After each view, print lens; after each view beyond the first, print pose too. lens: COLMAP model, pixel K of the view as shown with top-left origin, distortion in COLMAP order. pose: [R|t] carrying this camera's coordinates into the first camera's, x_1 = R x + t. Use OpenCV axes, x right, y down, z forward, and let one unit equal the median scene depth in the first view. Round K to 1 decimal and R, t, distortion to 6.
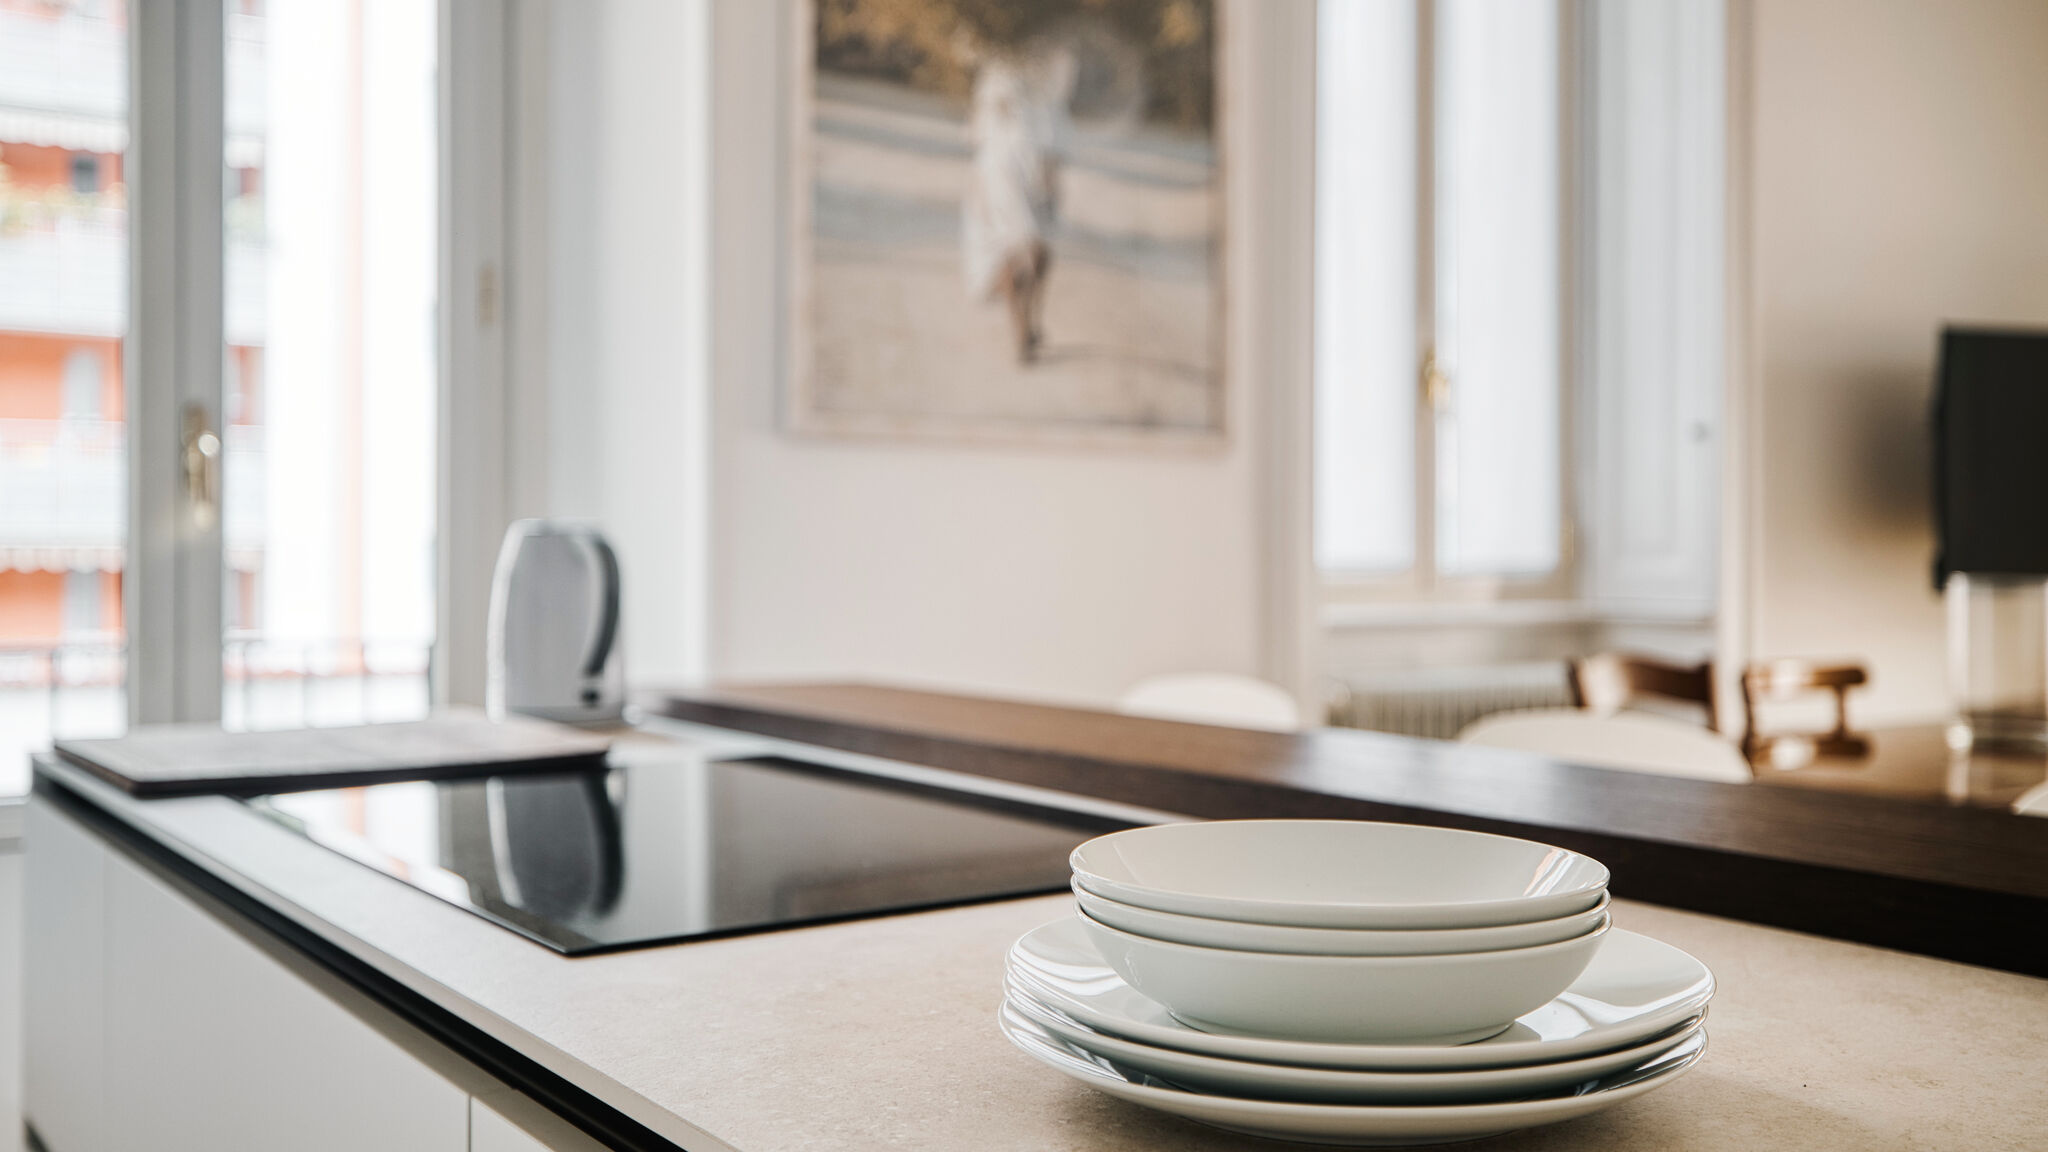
lens RADIAL K [[2175.3, 0, 1023.8], [0, 2175.3, 574.8], [0, 0, 1]] dist [-0.167496, 0.000000]
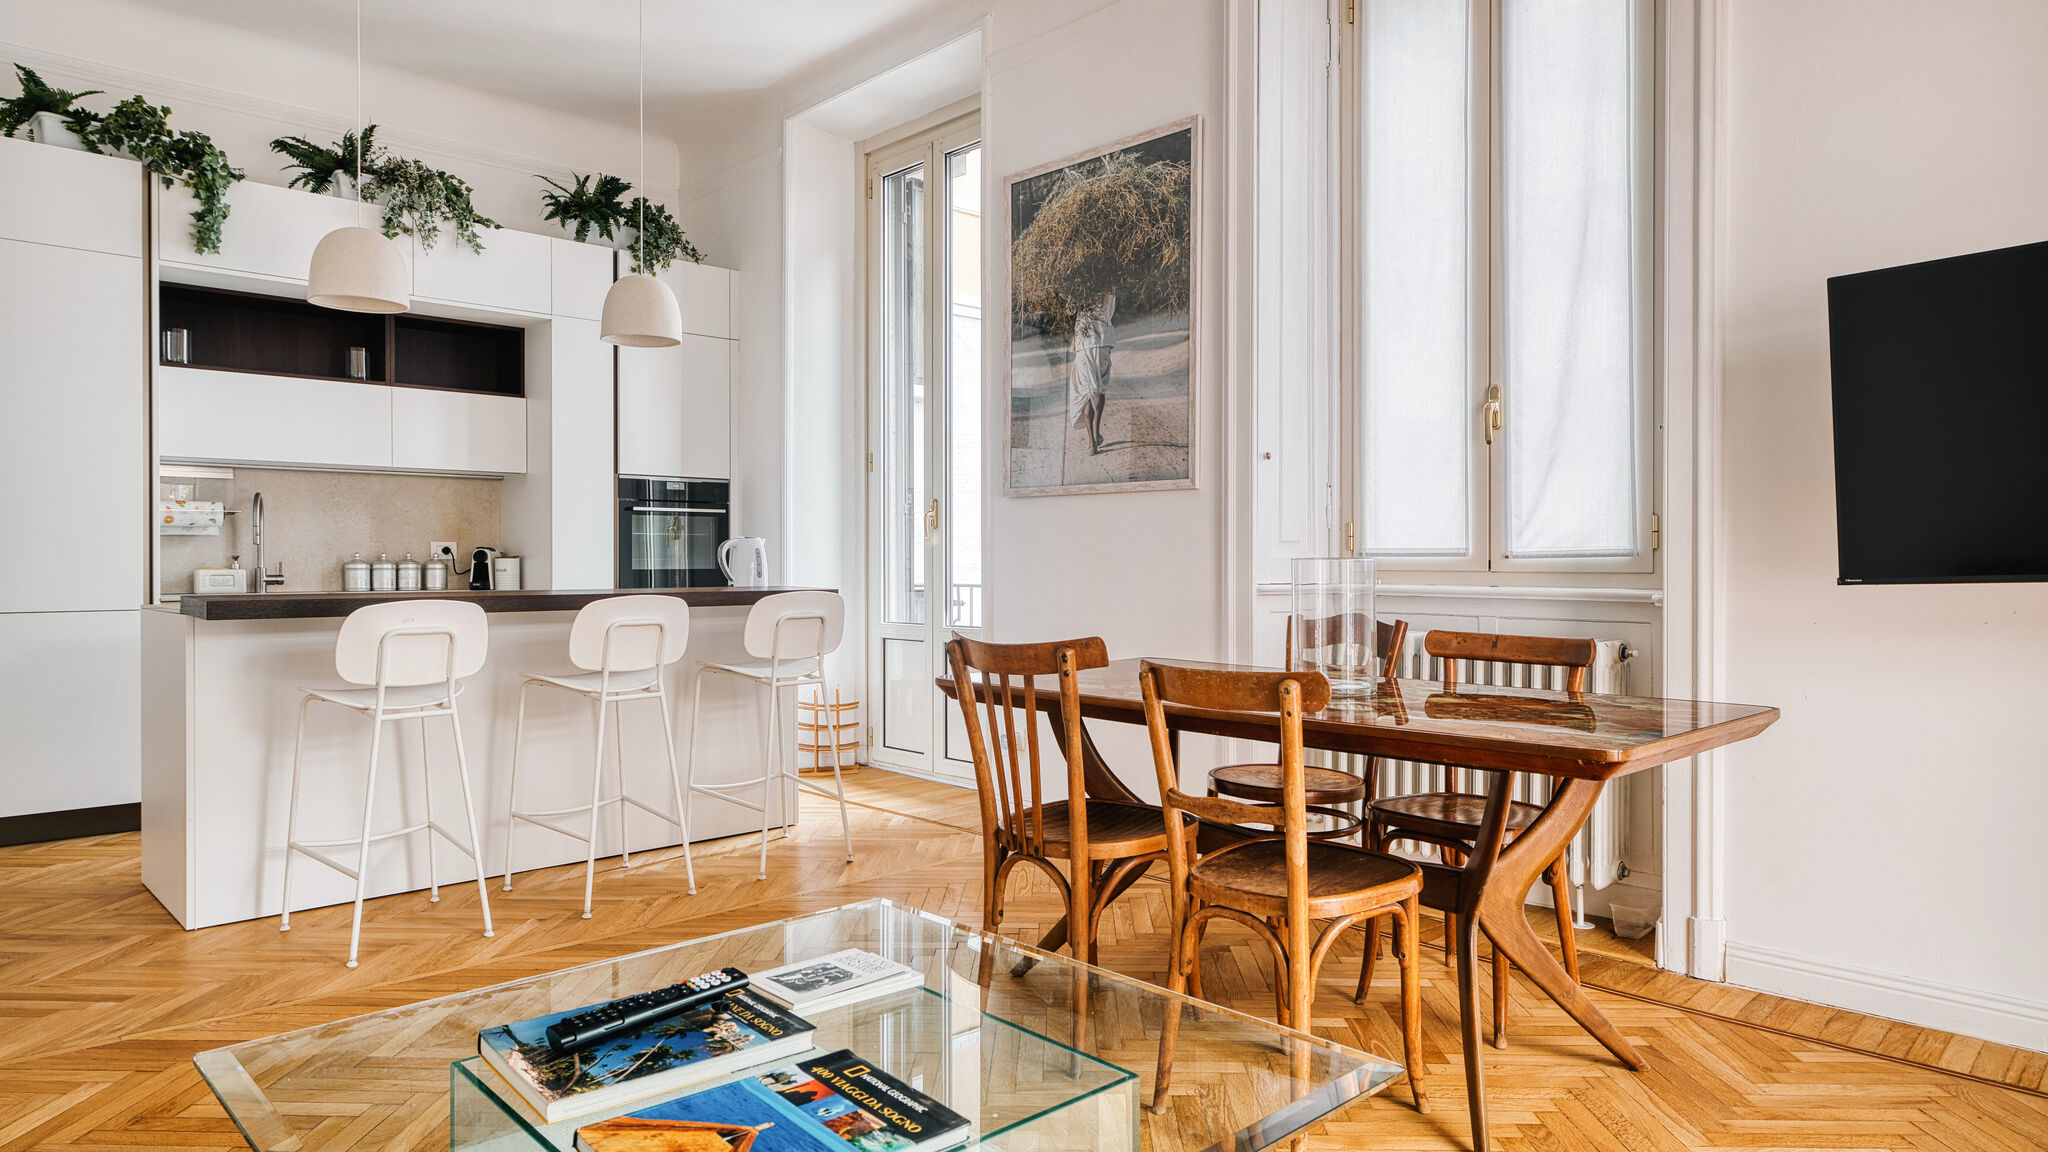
lens RADIAL K [[1254.1, 0, 1027.7], [0, 1254.1, 566.4], [0, 0, 1]] dist [-0.004152, -0.000161]
pose [[0.179379, -0.002355, -0.983777, 1.149390], [-0.021248, 0.999755, -0.006268, 0.019173], [0.983551, 0.022028, 0.179285, 0.720133]]
